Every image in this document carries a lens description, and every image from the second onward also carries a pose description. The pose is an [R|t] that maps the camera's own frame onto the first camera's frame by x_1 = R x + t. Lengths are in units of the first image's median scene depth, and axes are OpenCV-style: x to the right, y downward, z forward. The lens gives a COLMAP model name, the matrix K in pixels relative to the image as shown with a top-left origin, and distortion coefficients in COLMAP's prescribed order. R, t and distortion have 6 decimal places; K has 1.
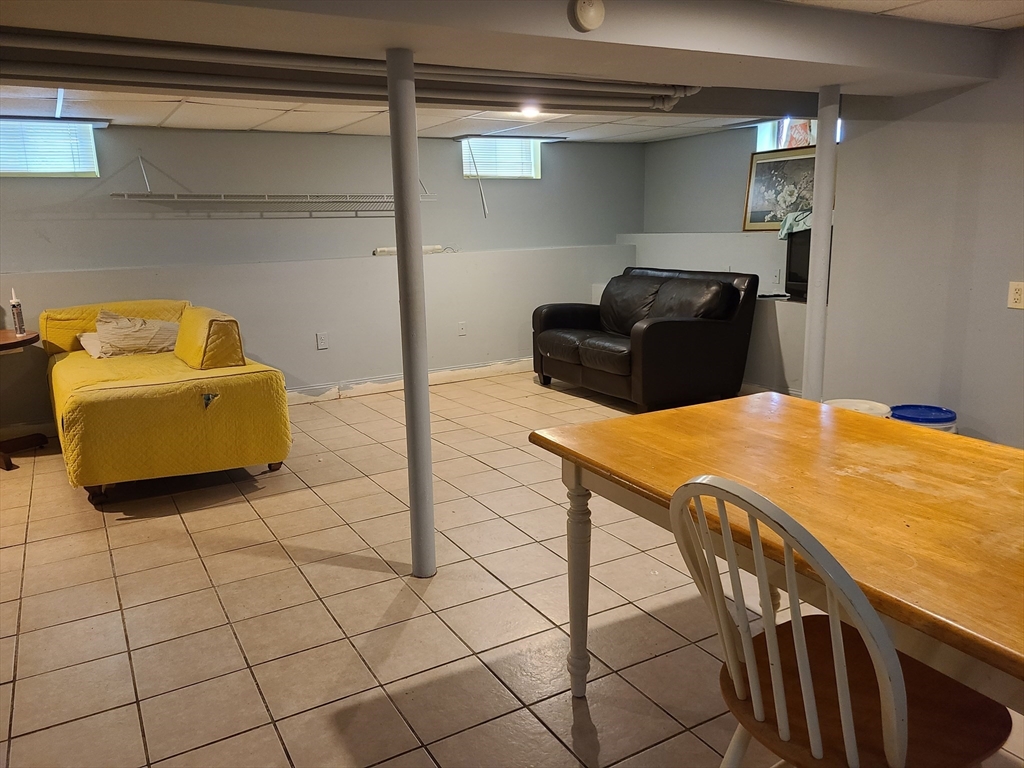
lens RADIAL K [[767.3, 0, 508.6], [0, 767.3, 389.0], [0, 0, 1]] dist [0.045541, -0.031085]
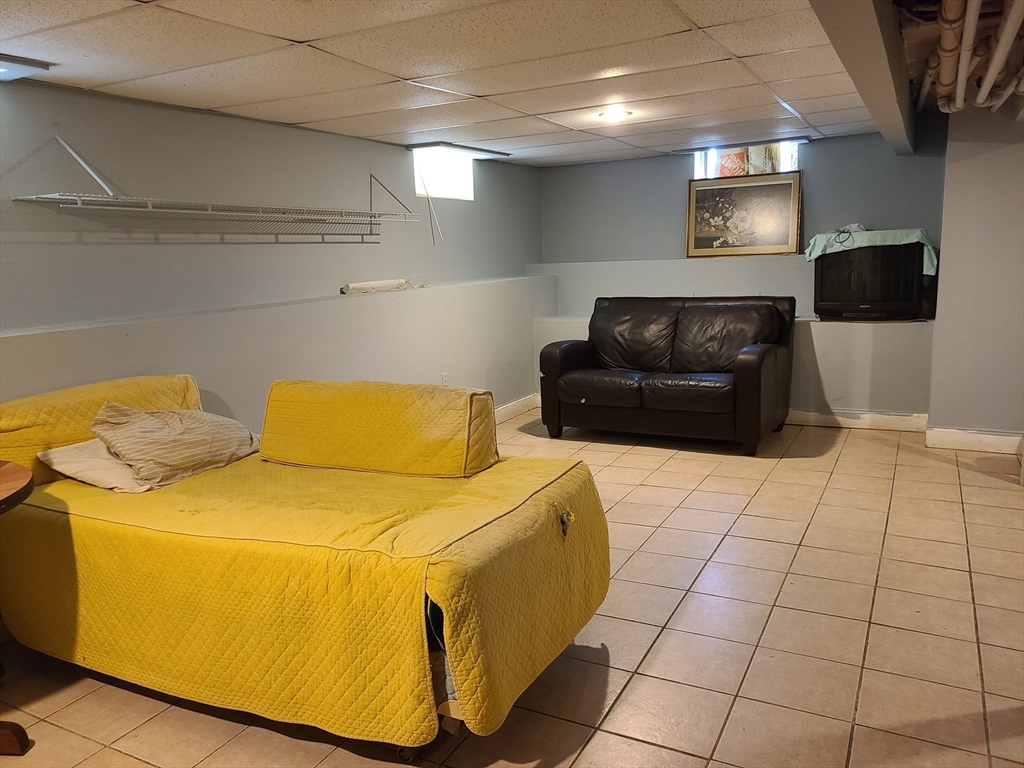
lens RADIAL K [[767.3, 0, 512.6], [0, 767.3, 380.8], [0, 0, 1]] dist [0.045541, -0.031085]
pose [[0.853028, -0.093278, 0.513461, -0.430486], [0.124917, 0.991790, -0.027354, -0.050905], [-0.506694, 0.087474, 0.857677, 0.293756]]
